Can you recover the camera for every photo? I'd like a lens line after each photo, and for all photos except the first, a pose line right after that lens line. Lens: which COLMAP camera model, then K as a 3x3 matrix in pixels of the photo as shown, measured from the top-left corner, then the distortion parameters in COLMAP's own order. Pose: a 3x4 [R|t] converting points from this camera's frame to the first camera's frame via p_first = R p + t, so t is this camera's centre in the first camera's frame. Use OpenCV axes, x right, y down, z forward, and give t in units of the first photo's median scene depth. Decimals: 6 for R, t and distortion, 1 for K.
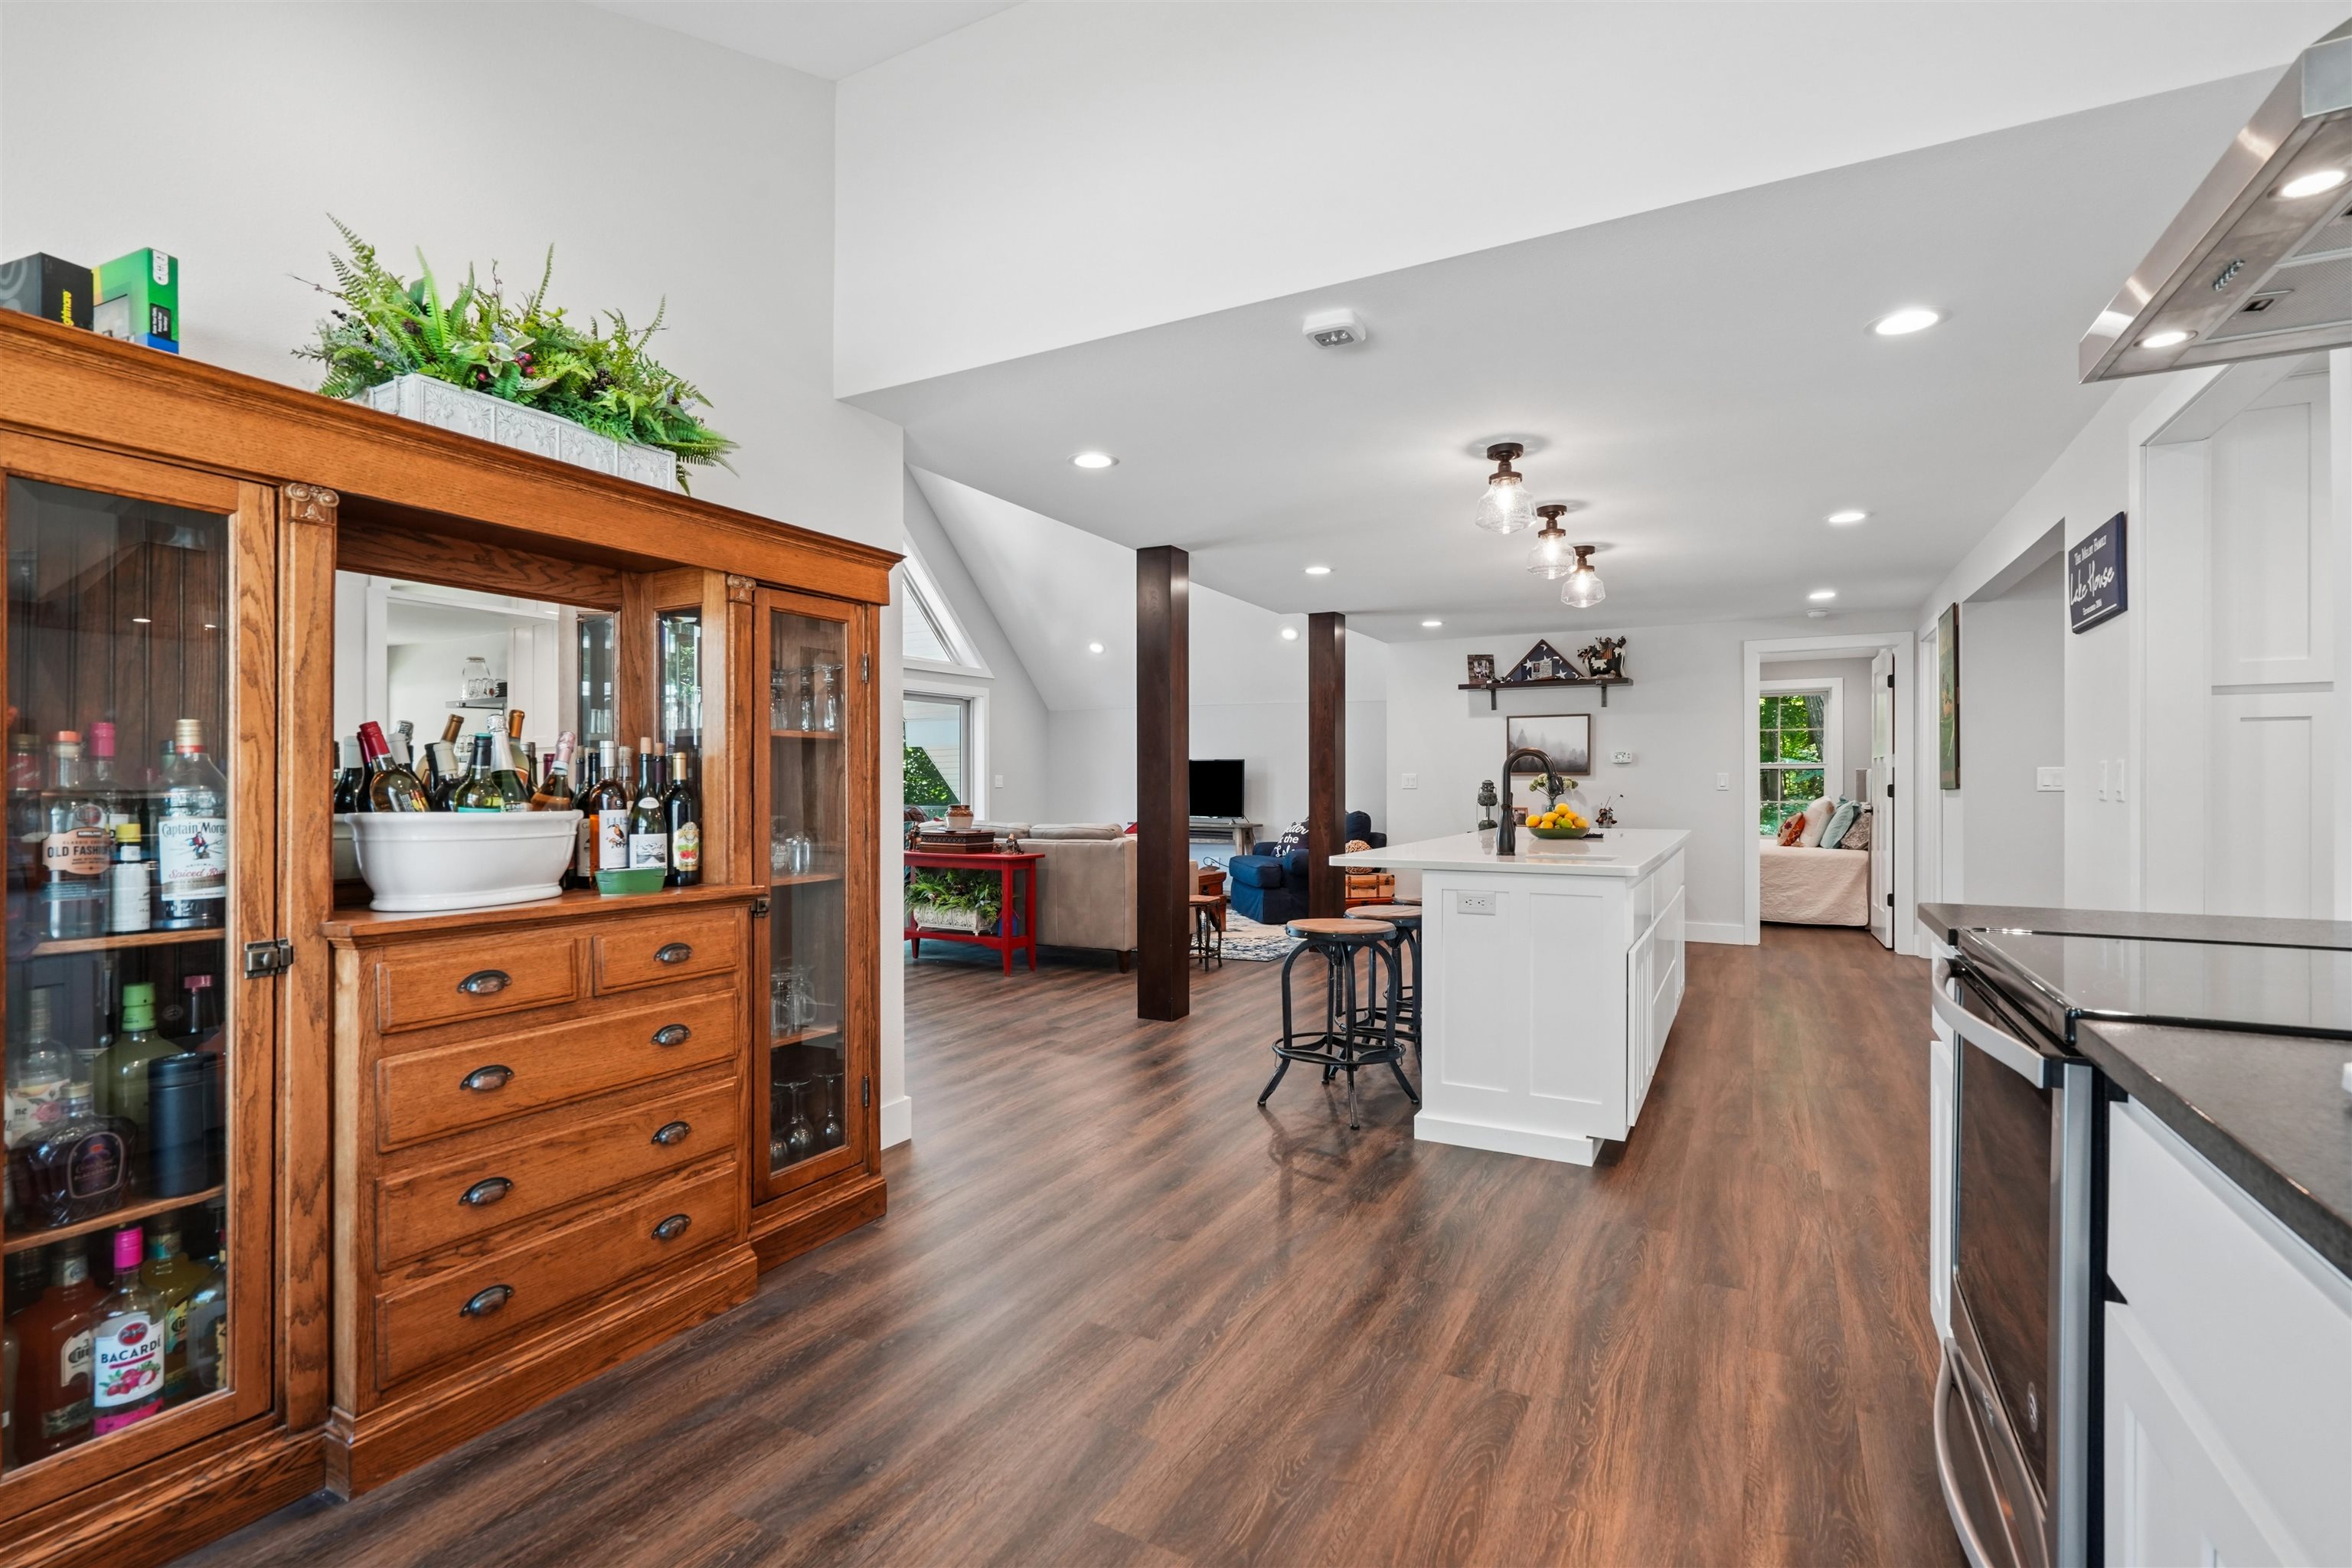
lens RADIAL K [[1075.7, 0, 1169.0], [0, 1075.7, 787.3], [0, 0, 1]] dist [-0.003249, 0.001032]
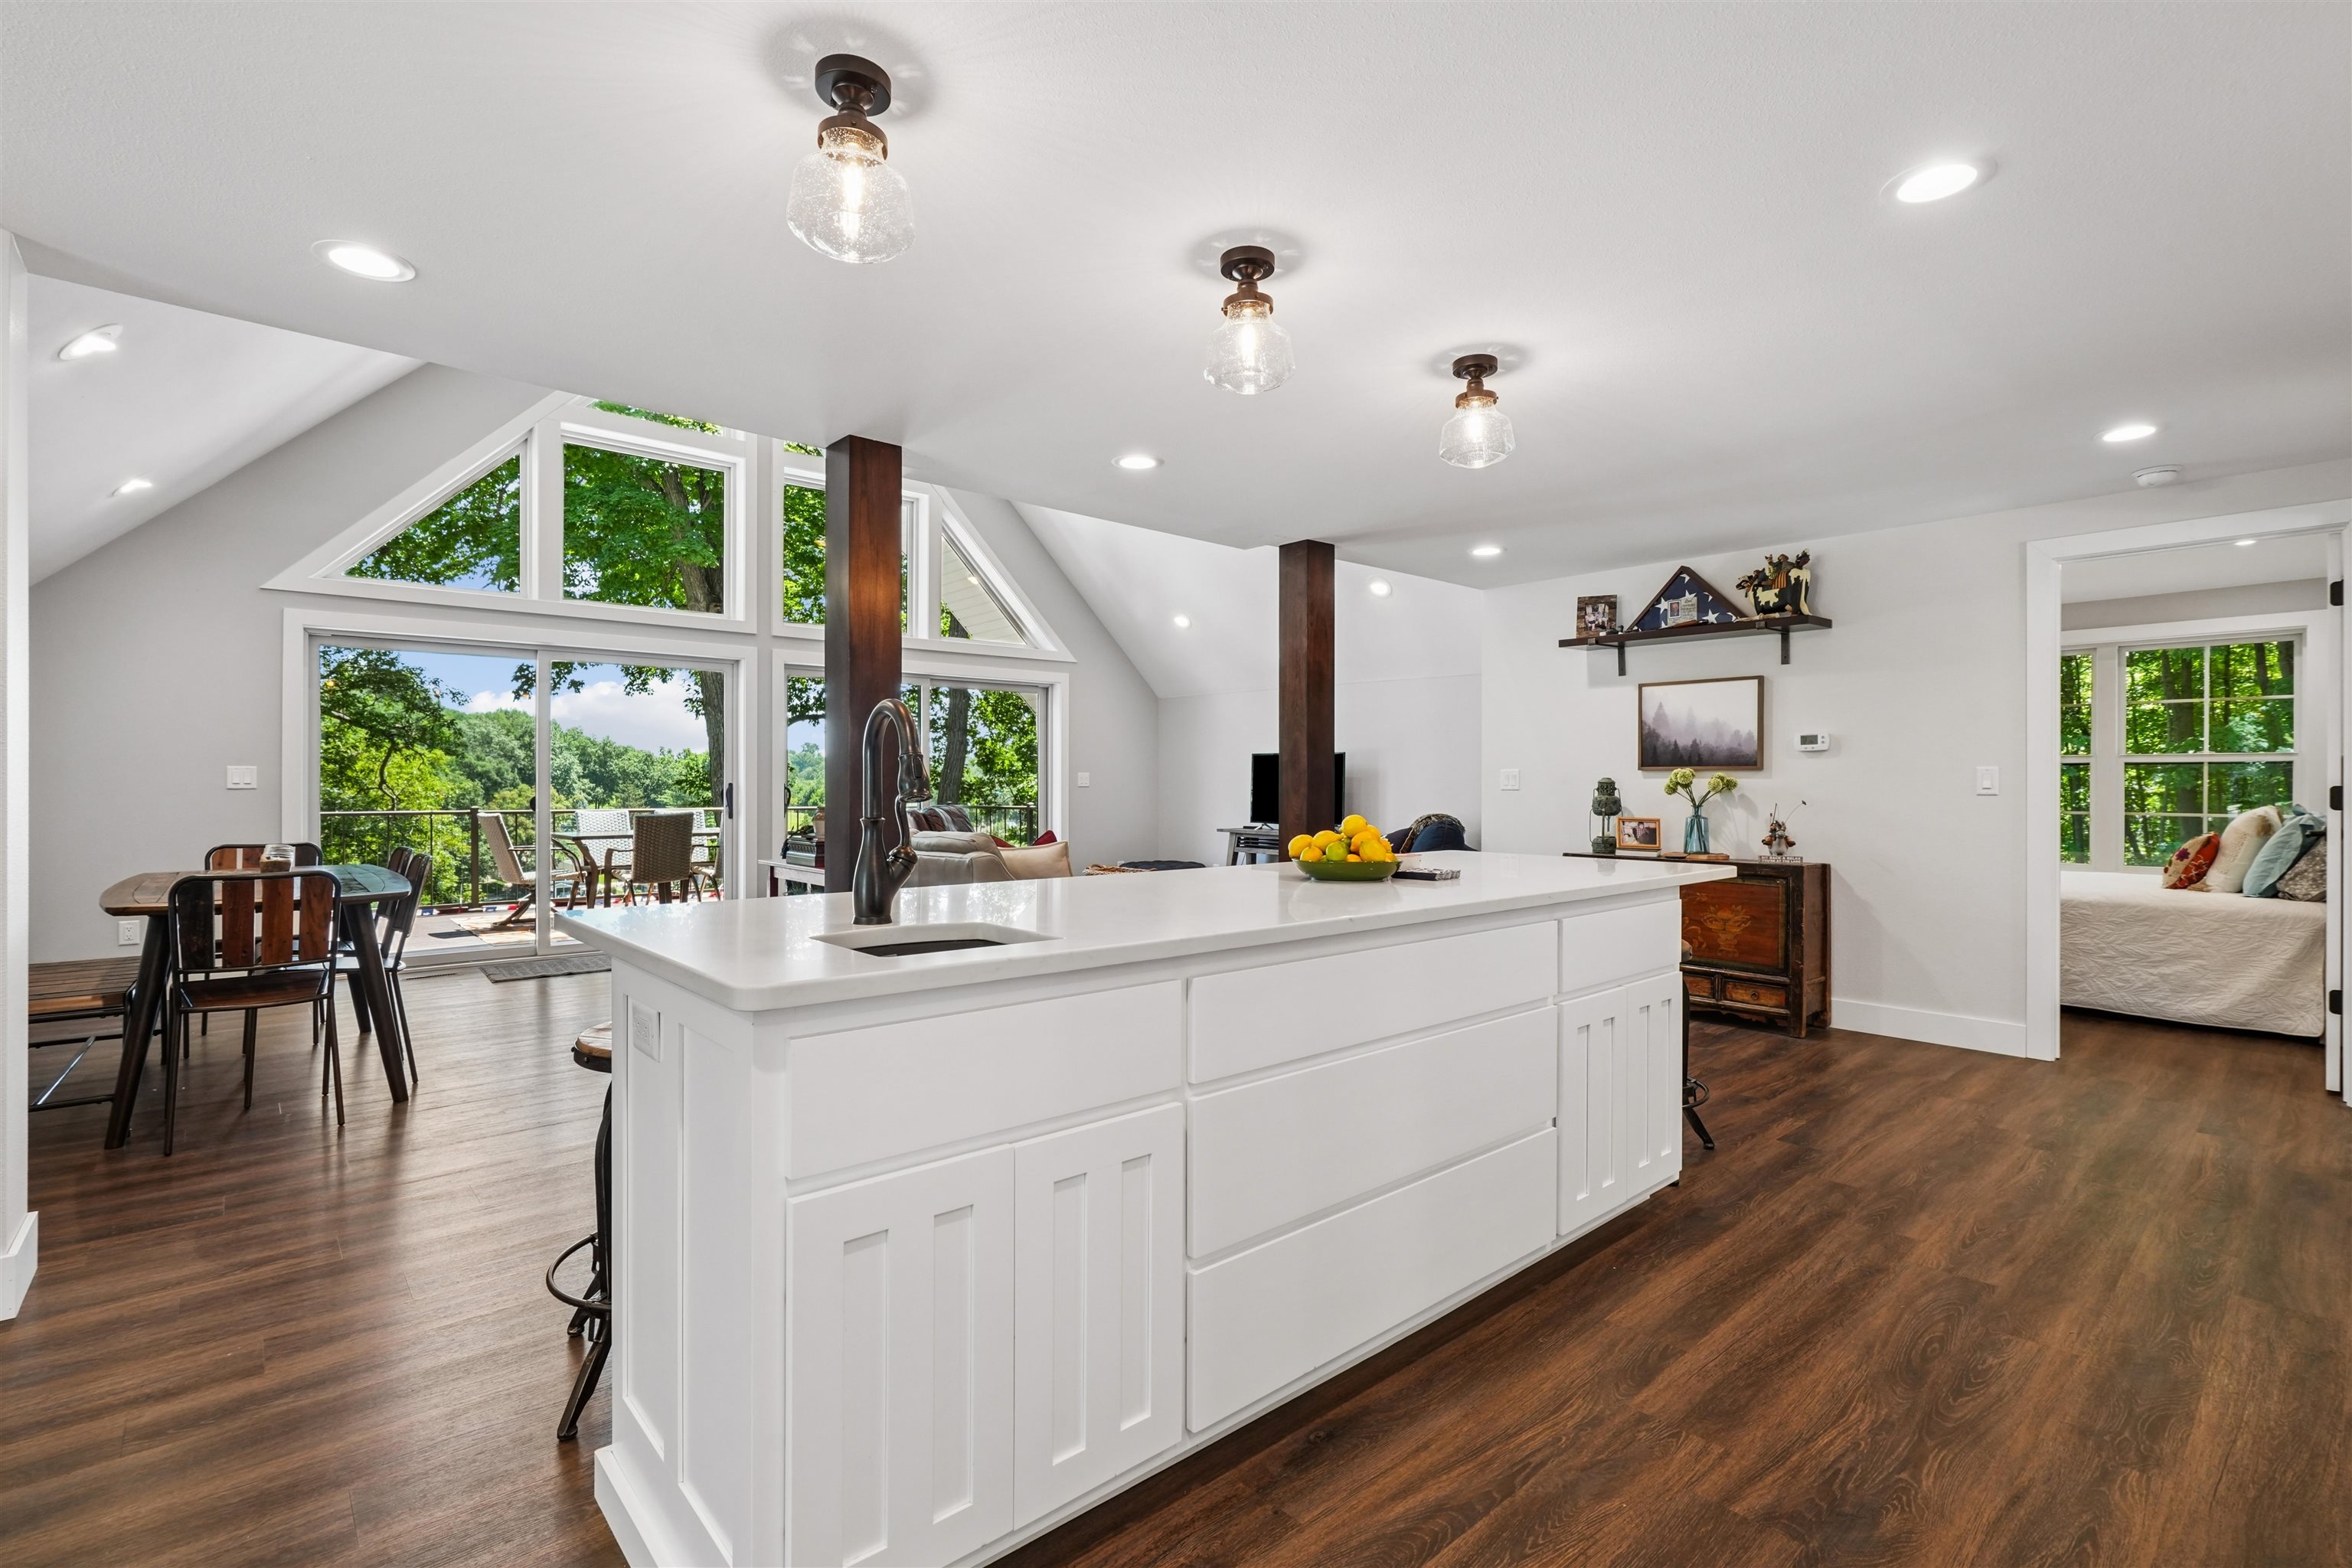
lens RADIAL K [[1075.7, 0, 1171.3], [0, 1075.7, 781.0], [0, 0, 1]] dist [-0.003249, 0.001032]
pose [[0.940034, 0.002445, -0.341071, 0.271311], [-0.004858, 0.999969, -0.006220, 0.000878], [0.341045, 0.007504, 0.940017, 0.263270]]
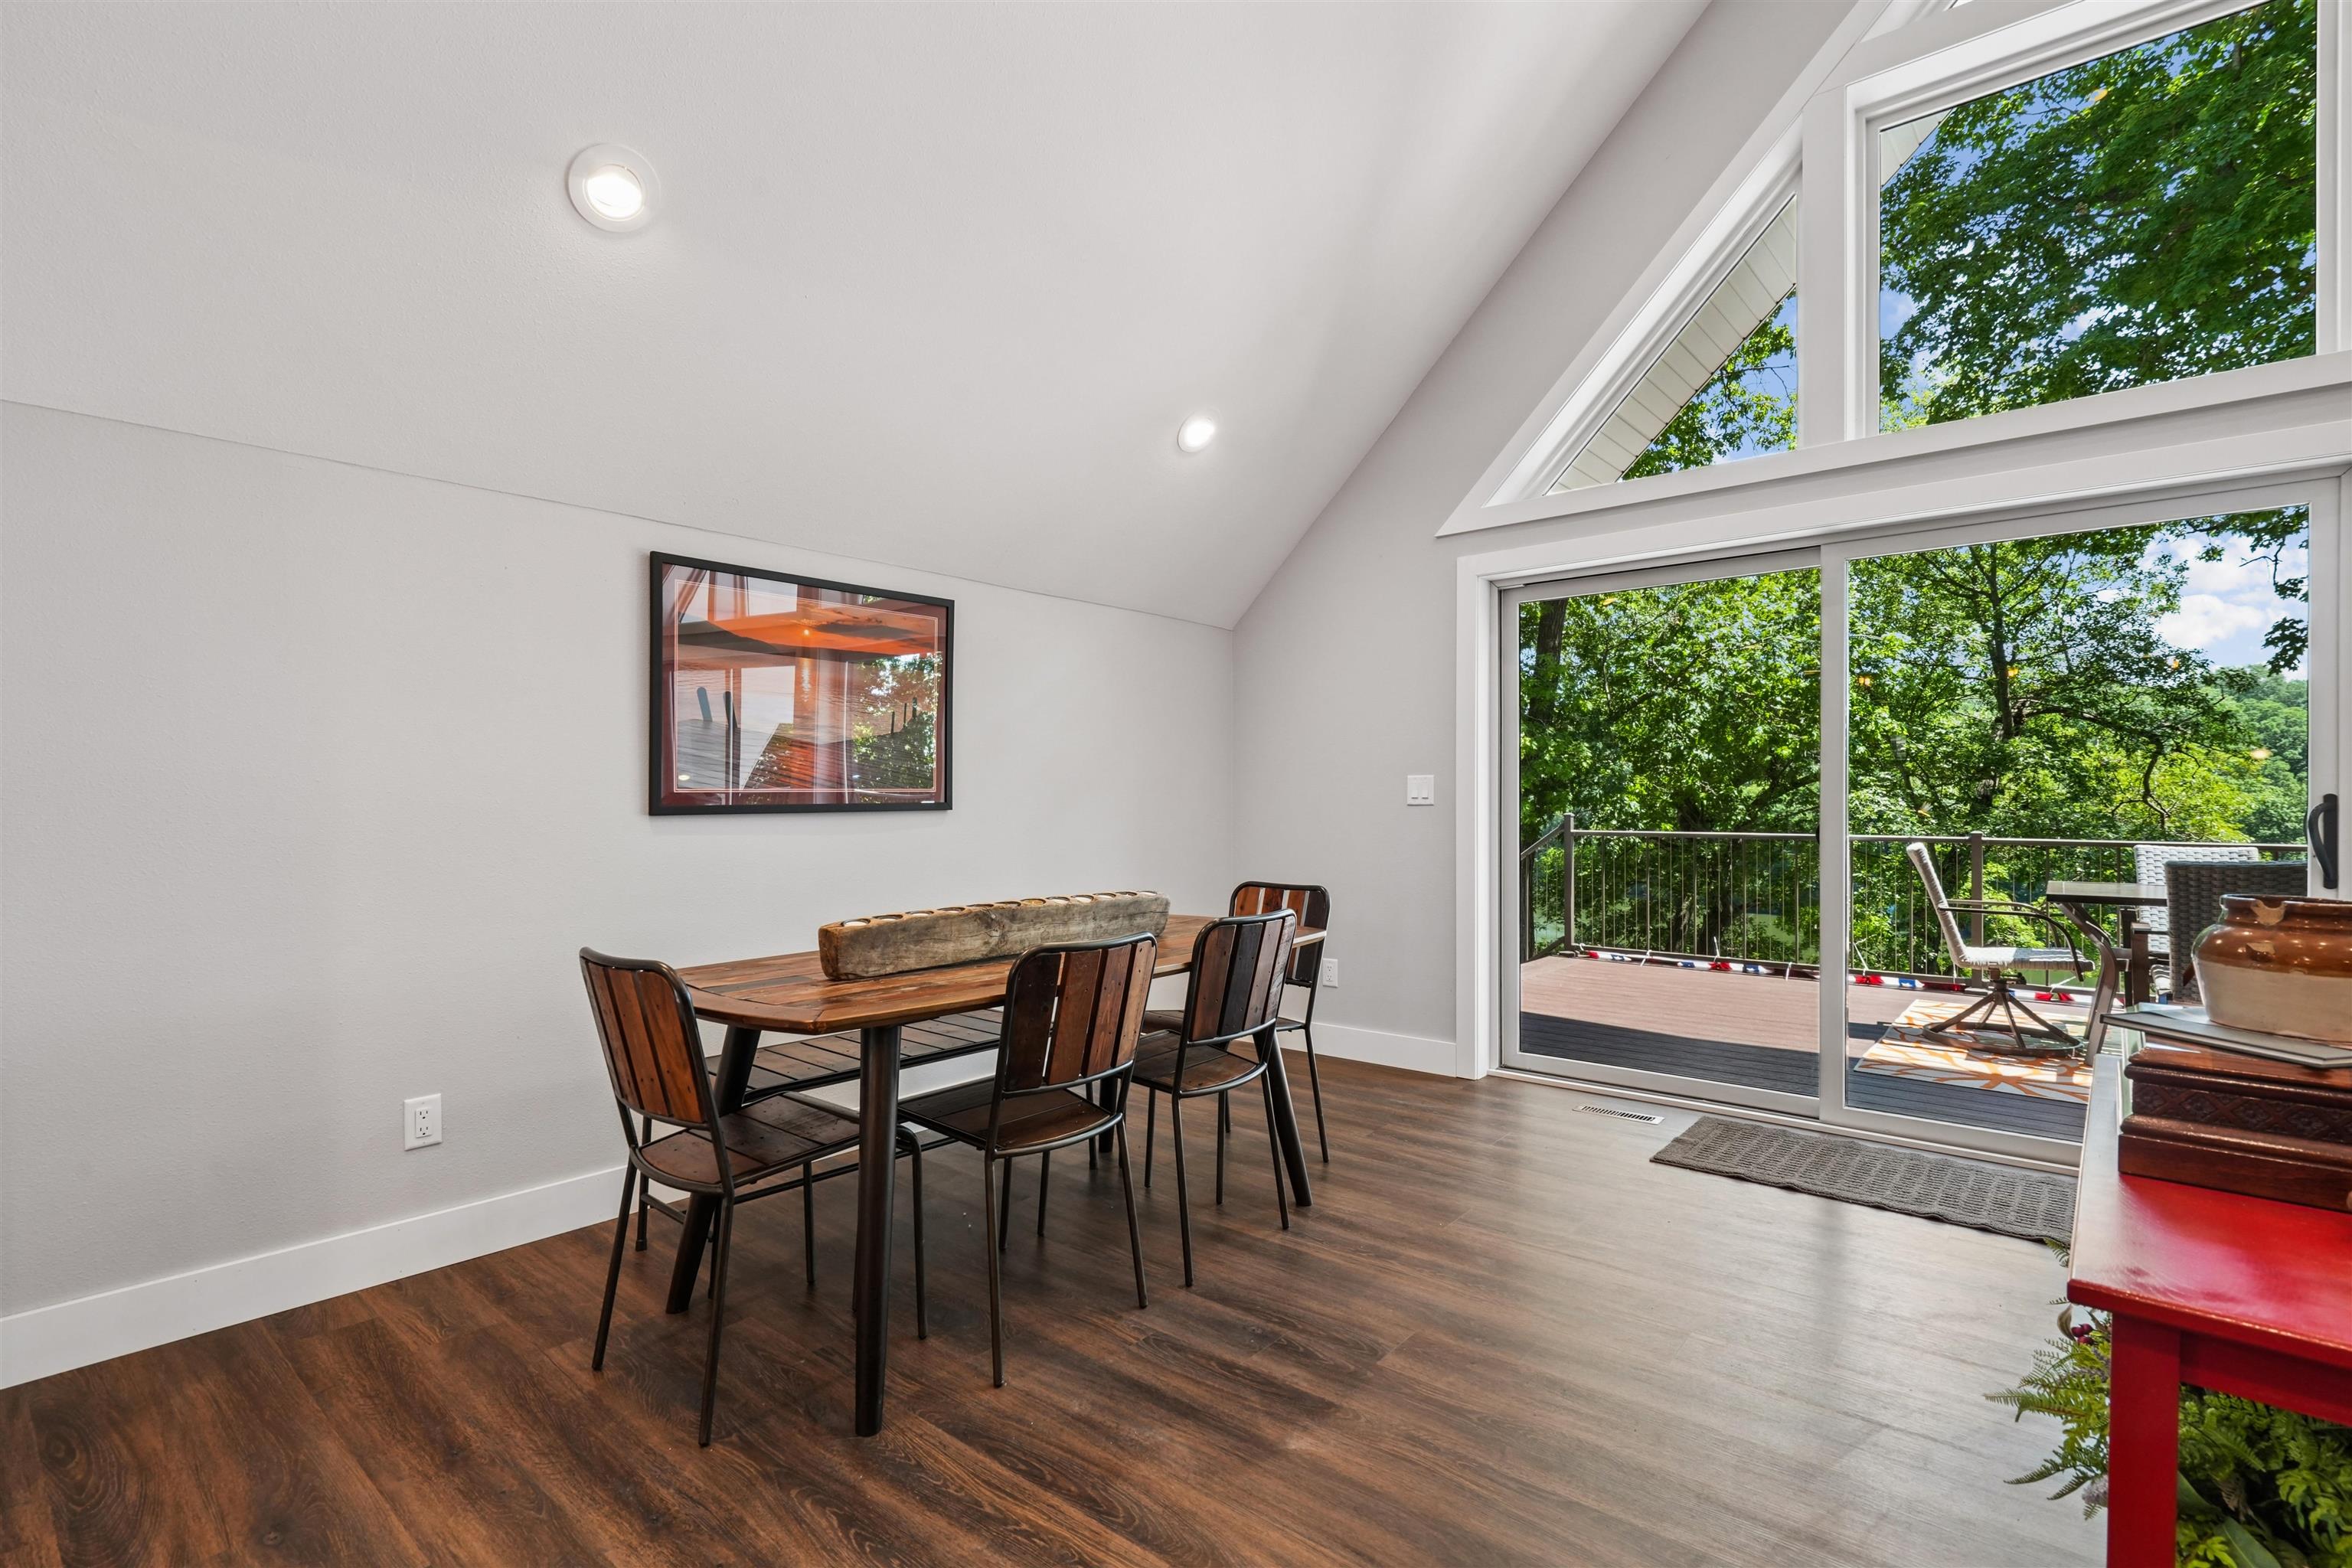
lens RADIAL K [[1075.7, 0, 1178.4], [0, 1075.7, 803.0], [0, 0, 1]] dist [-0.003249, 0.001032]
pose [[-0.196939, 0.008315, -0.980380, 0.016087], [-0.002143, 0.999958, 0.008911, -0.000776], [0.980413, 0.003856, -0.196913, 0.701080]]
